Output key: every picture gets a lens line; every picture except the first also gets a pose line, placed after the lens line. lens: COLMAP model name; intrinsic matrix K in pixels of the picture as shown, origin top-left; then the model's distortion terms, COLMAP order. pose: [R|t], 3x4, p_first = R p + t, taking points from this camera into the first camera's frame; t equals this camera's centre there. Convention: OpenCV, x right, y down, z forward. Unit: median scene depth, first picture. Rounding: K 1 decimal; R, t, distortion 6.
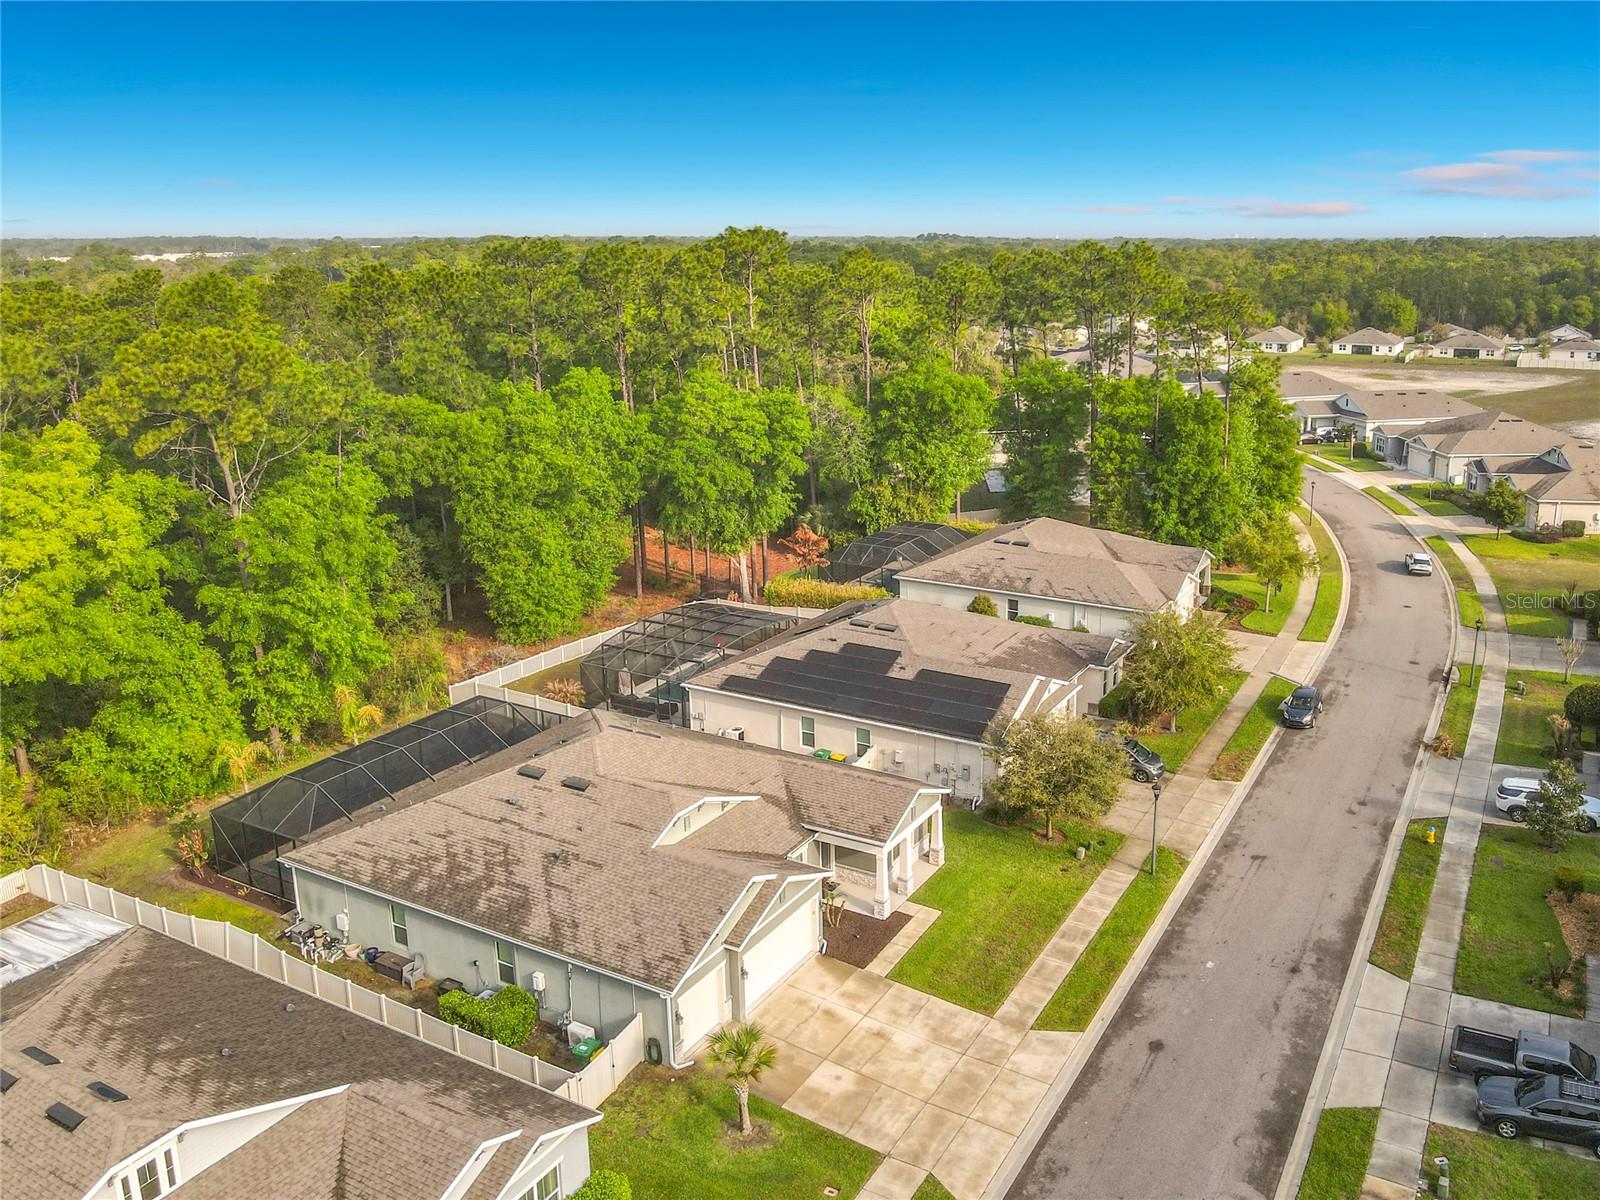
lens RADIAL K [[1233.8, 0, 938.5], [0, 1233.8, 558.0], [0, 0, 1]] dist [-0.030029, 0.000960]
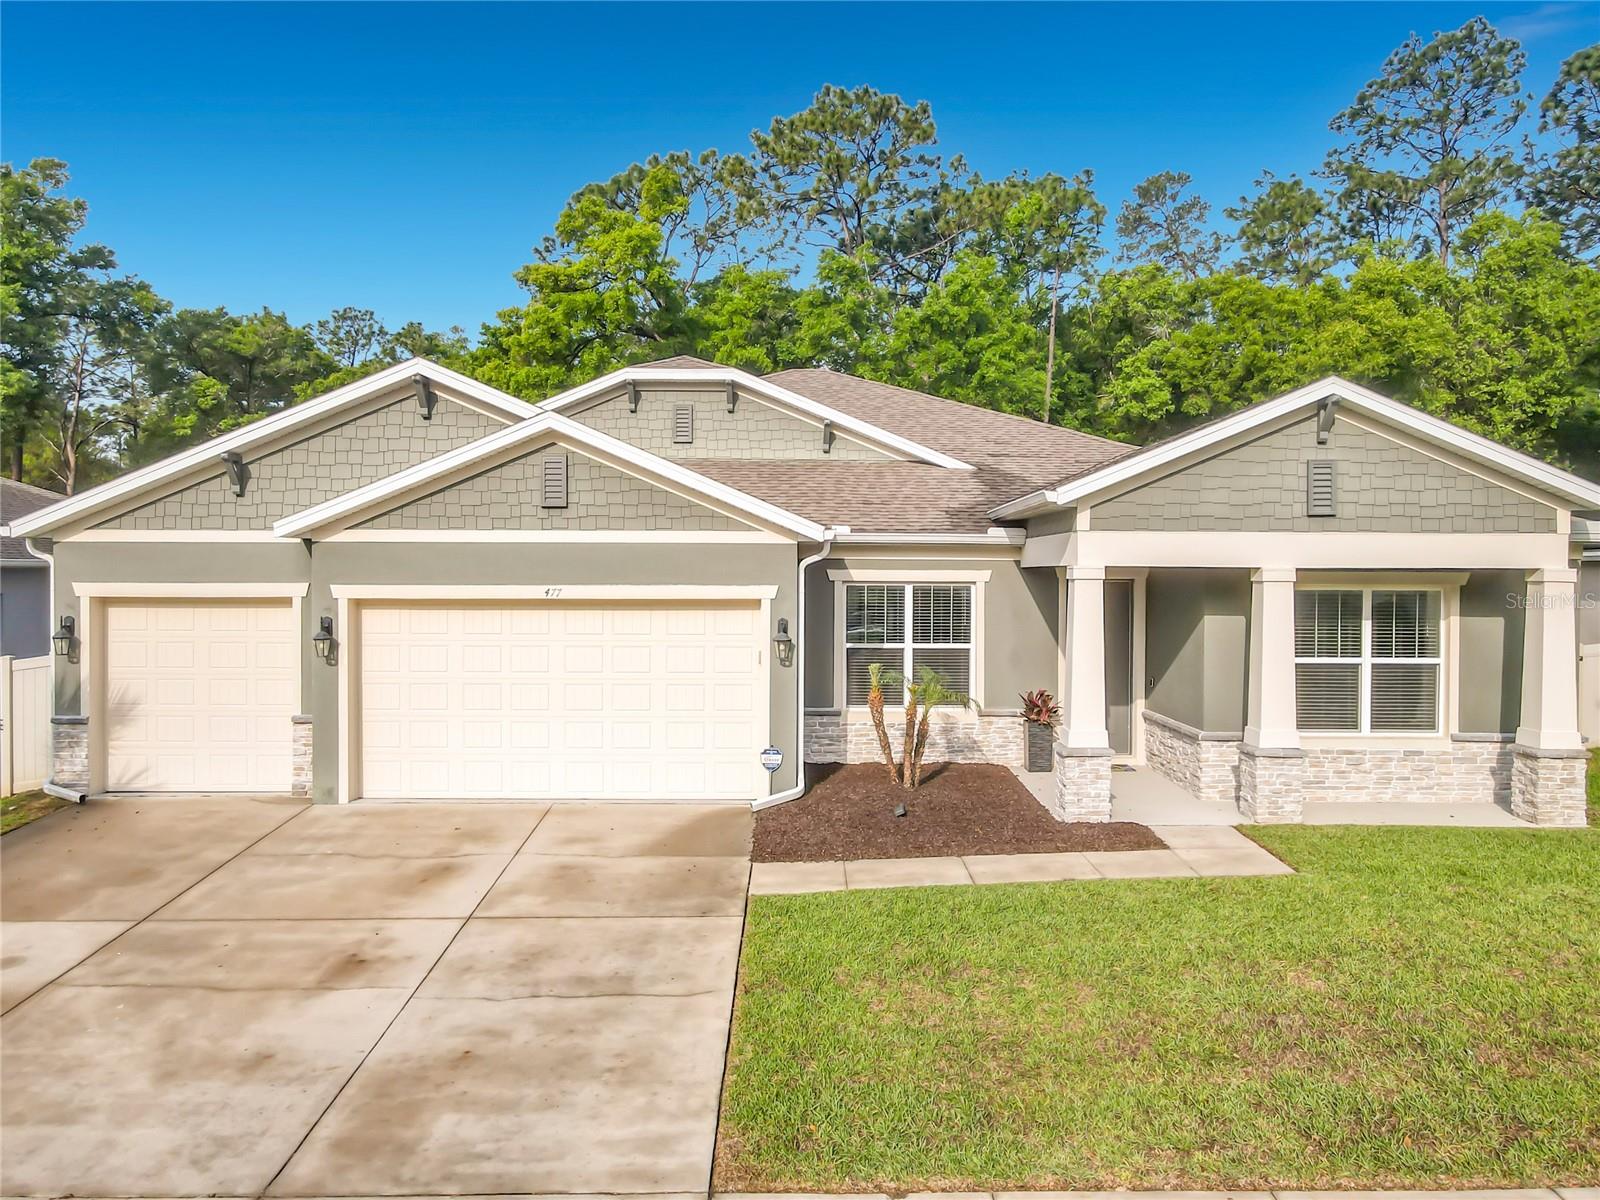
lens RADIAL K [[1199.7, 0, 819.5], [0, 1199.7, 599.1], [0, 0, 1]] dist [0.012819, 0.003778]
pose [[0.455113, 0.011984, -0.890353, 0.137293], [-0.222179, 0.969811, -0.100515, 0.250487], [0.862270, 0.243564, 0.444036, 0.733335]]
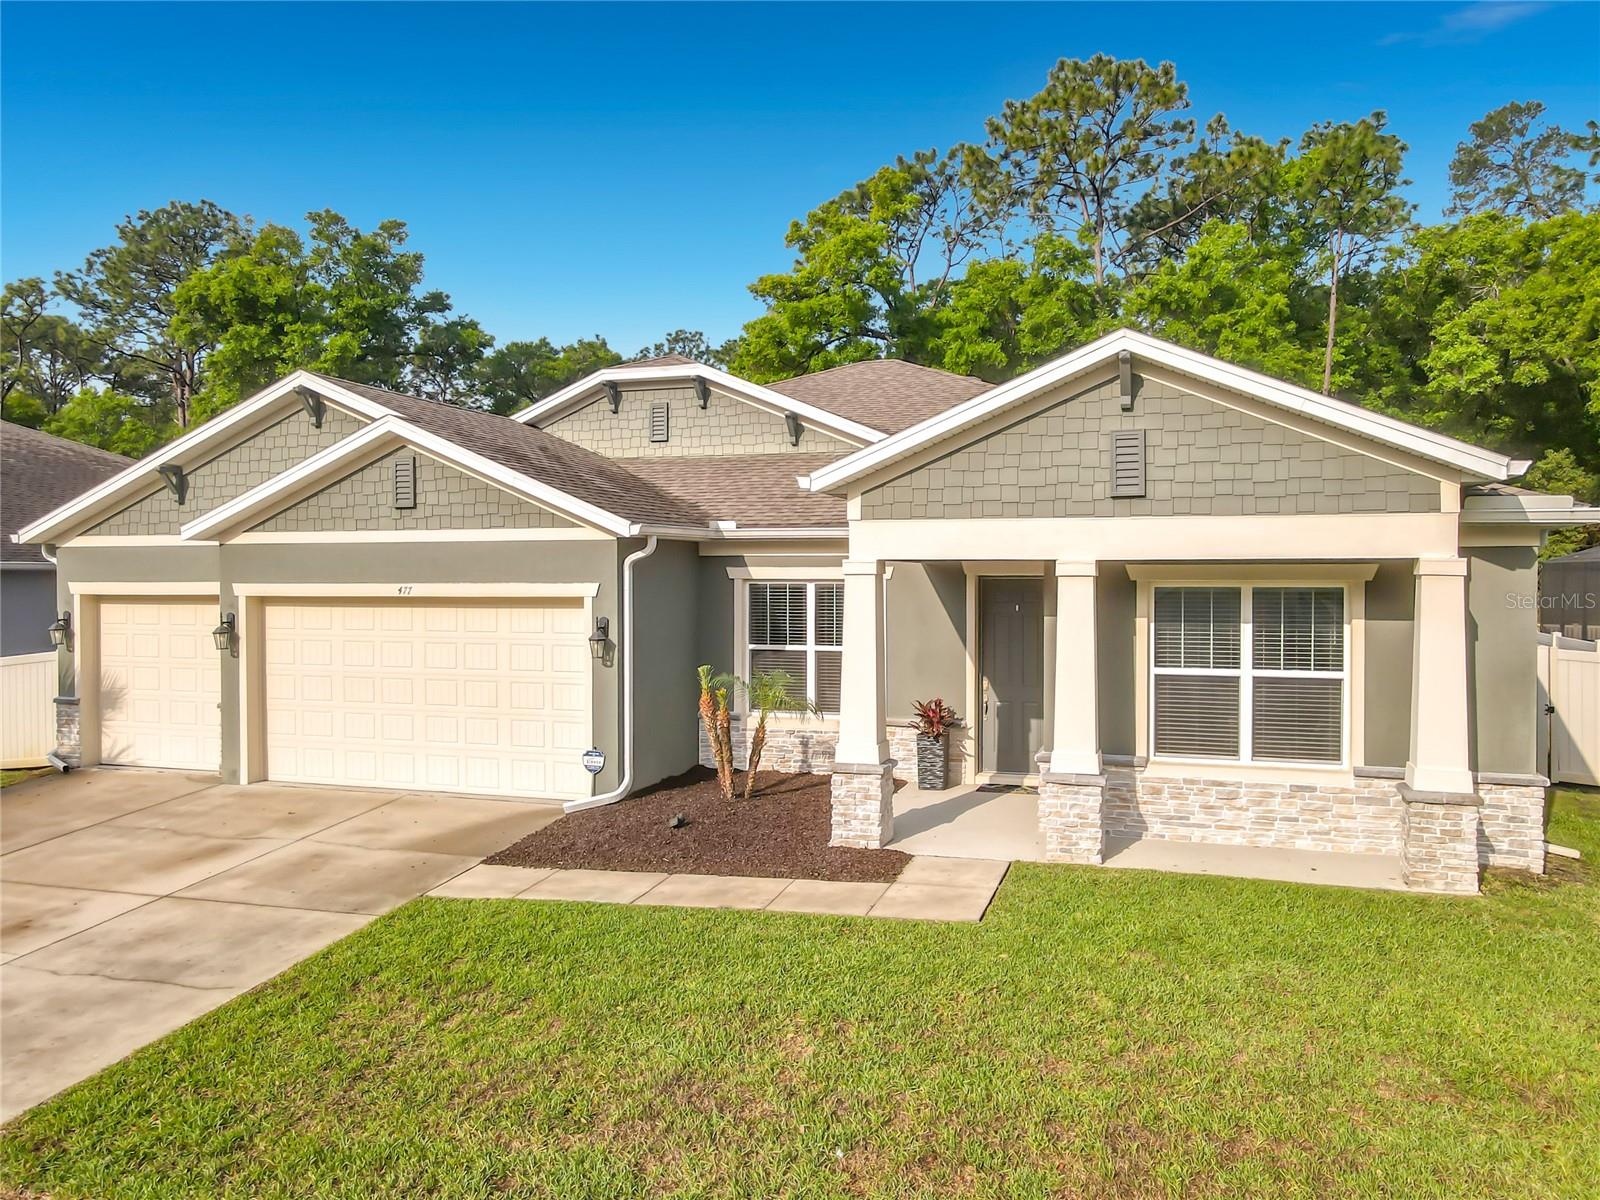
lens RADIAL K [[1203.4, 0, 812.3], [0, 1203.4, 598.3], [0, 0, 1]] dist [0.013716, 0.006897]
pose [[0.148287, 0.008938, -0.988904, 0.158037], [-0.245077, 0.969099, -0.027990, 0.224766], [0.958096, 0.246508, 0.145896, 0.838691]]
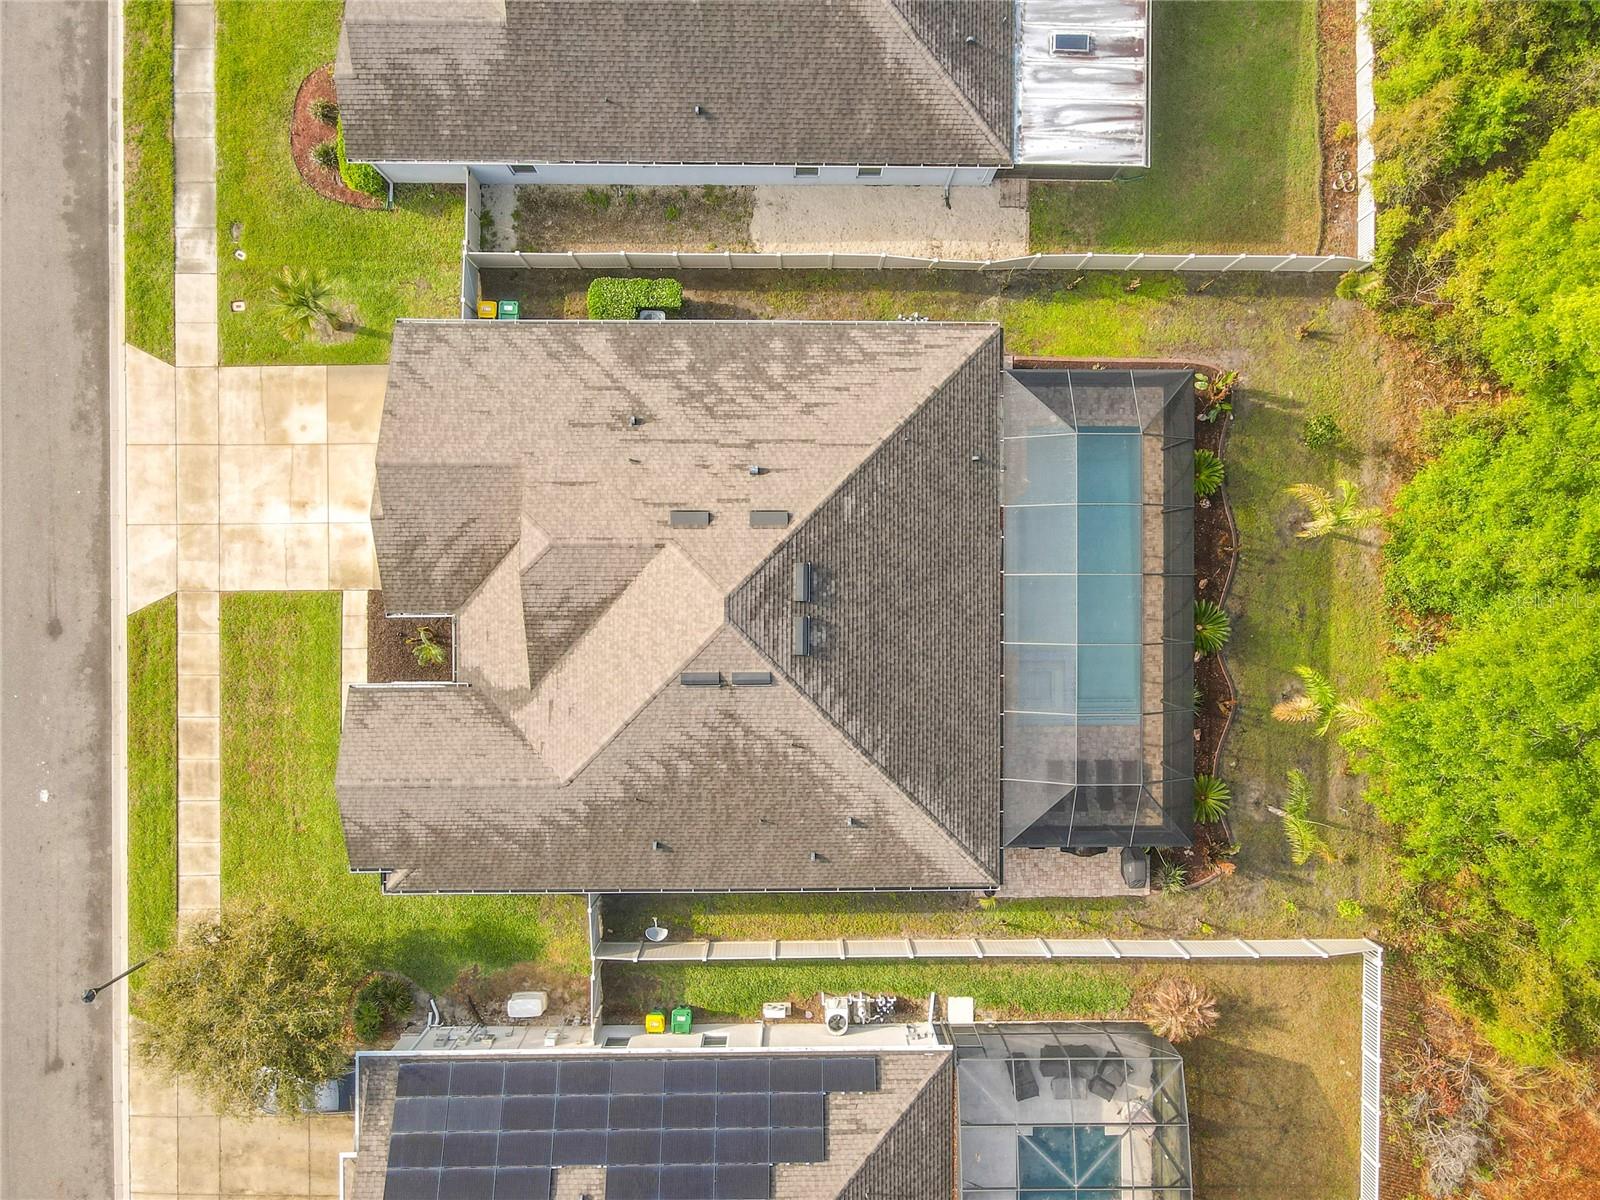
lens RADIAL K [[1199.7, 0, 819.5], [0, 1199.7, 599.1], [0, 0, 1]] dist [0.012819, 0.003778]
pose [[-0.893697, 0.448579, -0.009082, -0.288102], [-0.128725, -0.236961, 0.962953, -0.469774], [0.429809, 0.861758, 0.269515, 0.750504]]
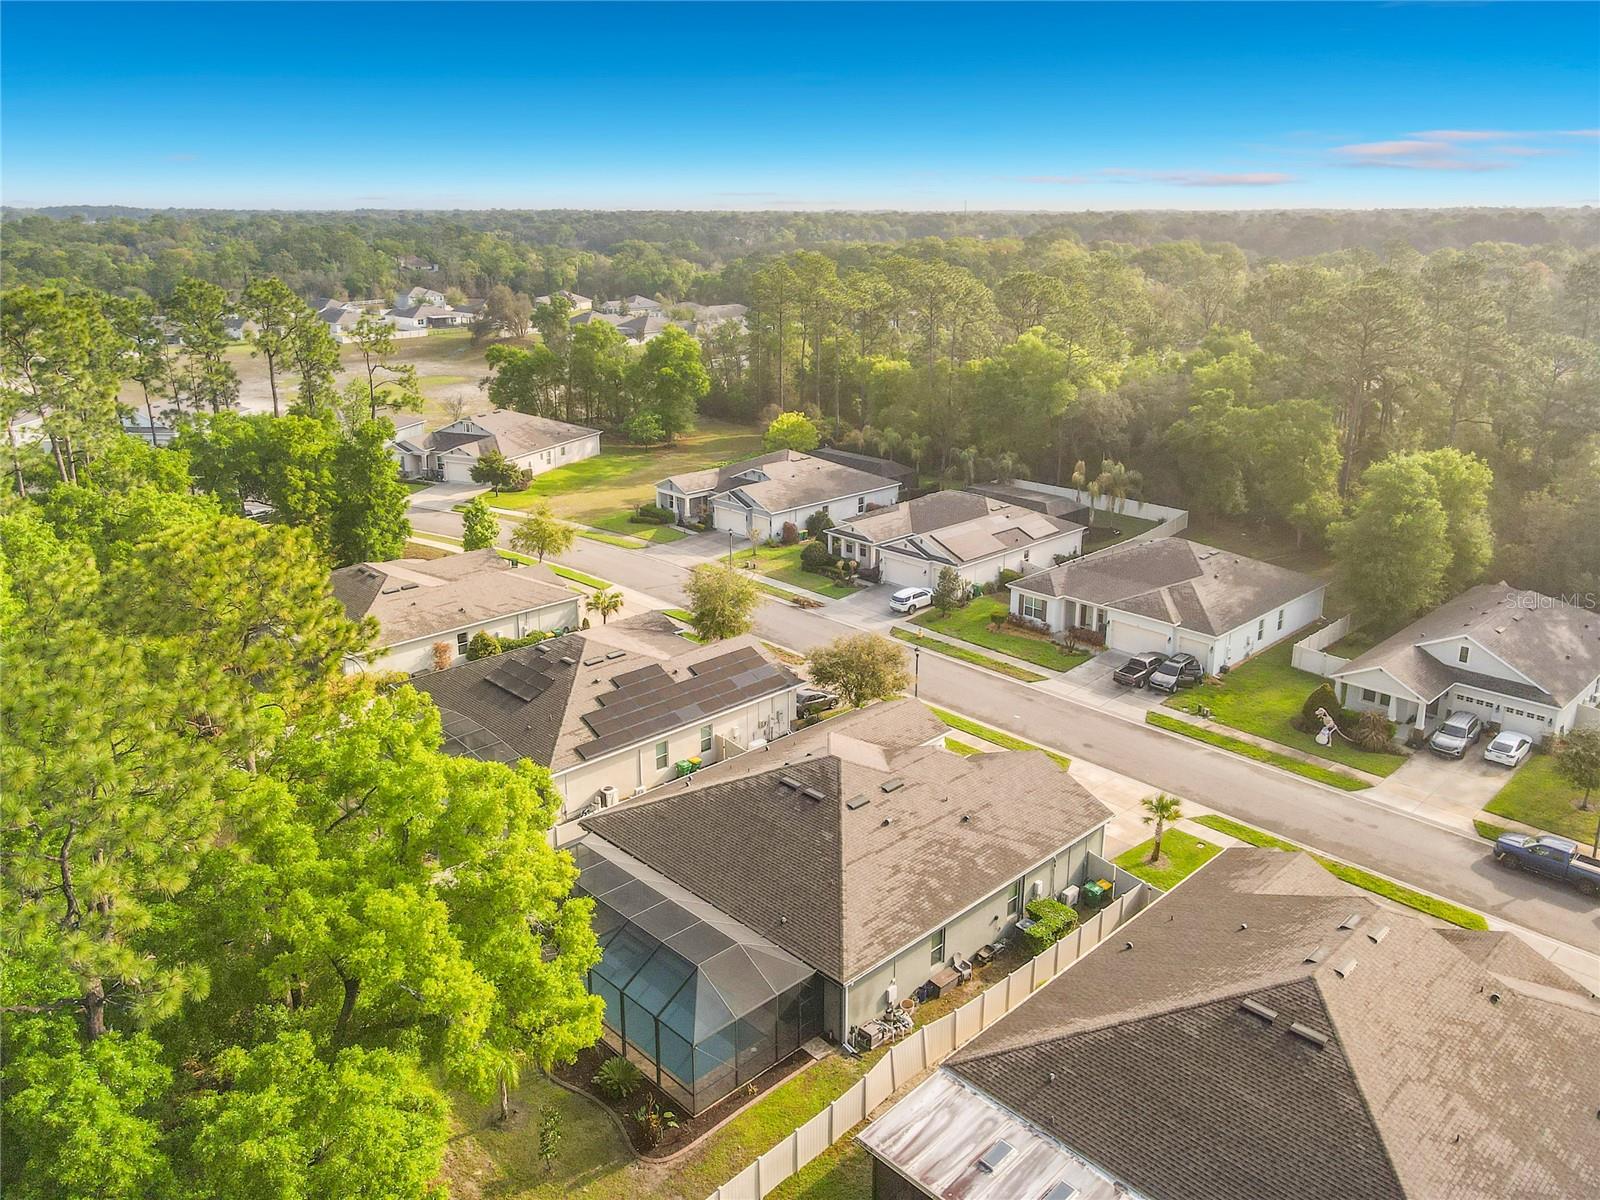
lens RADIAL K [[1199.7, 0, 819.5], [0, 1199.7, 599.1], [0, 0, 1]] dist [0.012819, 0.003778]
pose [[0.321201, -0.304848, 0.896603, -1.121368], [0.238598, 0.942280, 0.234903, -0.240103], [-0.916461, 0.138477, 0.375398, 0.513089]]
